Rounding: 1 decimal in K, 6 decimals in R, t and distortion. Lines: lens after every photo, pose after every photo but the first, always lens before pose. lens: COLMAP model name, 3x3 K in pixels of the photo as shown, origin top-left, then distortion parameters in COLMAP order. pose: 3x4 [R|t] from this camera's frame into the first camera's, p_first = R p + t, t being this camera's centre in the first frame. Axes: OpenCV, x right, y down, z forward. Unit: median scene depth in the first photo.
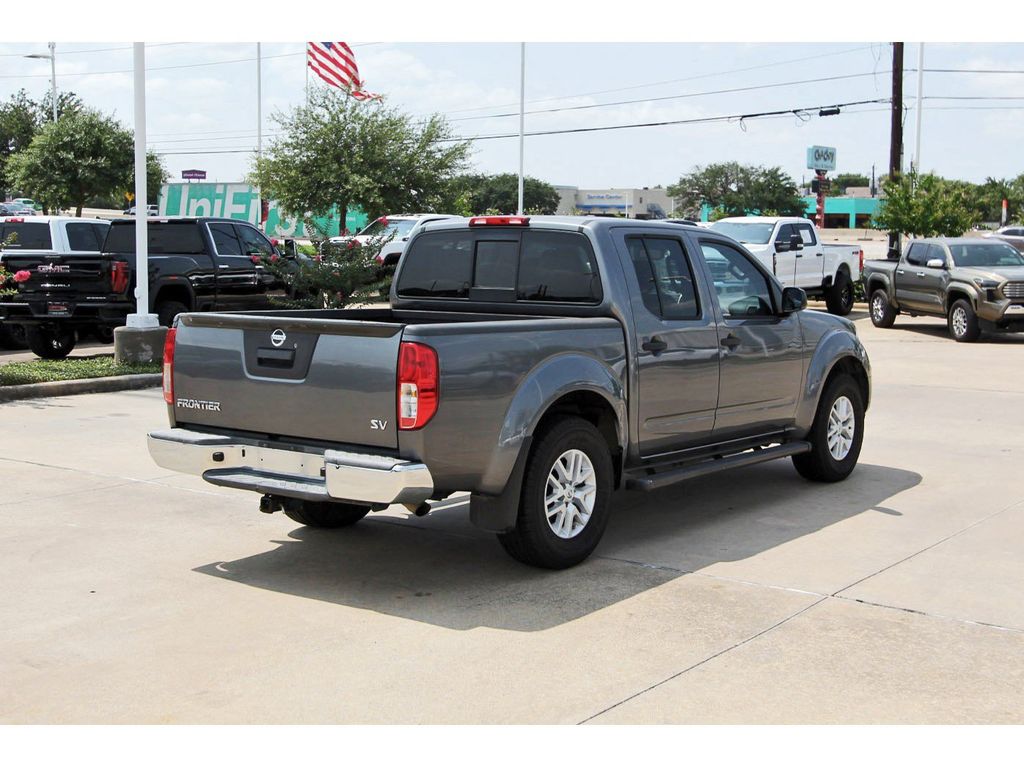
lens RADIAL K [[1432.7, 0, 520.1], [0, 1432.7, 389.7], [0, 0, 1]] dist [0.021397, 0.000000]
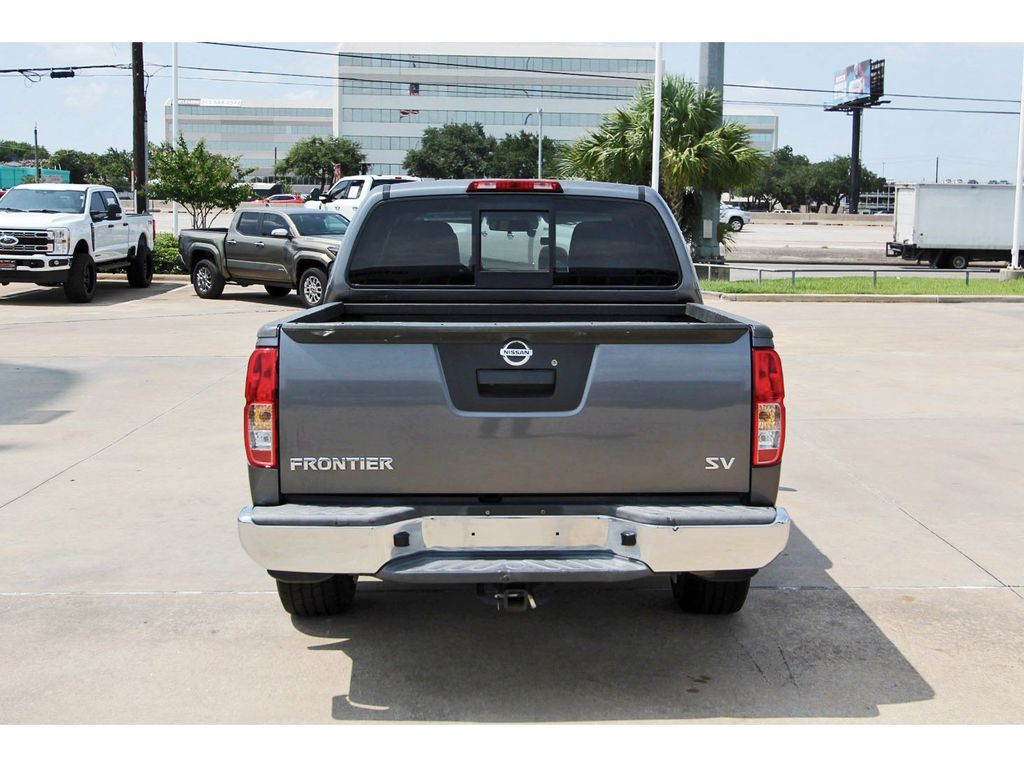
lens RADIAL K [[1328.7, 0, 506.5], [0, 1328.7, 362.5], [0, 0, 1]] dist [0.017737, 0.000000]
pose [[0.775841, -0.072227, 0.626780, -0.487544], [0.065708, 0.997274, 0.033586, -0.045664], [-0.627497, 0.015127, 0.778472, 0.437241]]
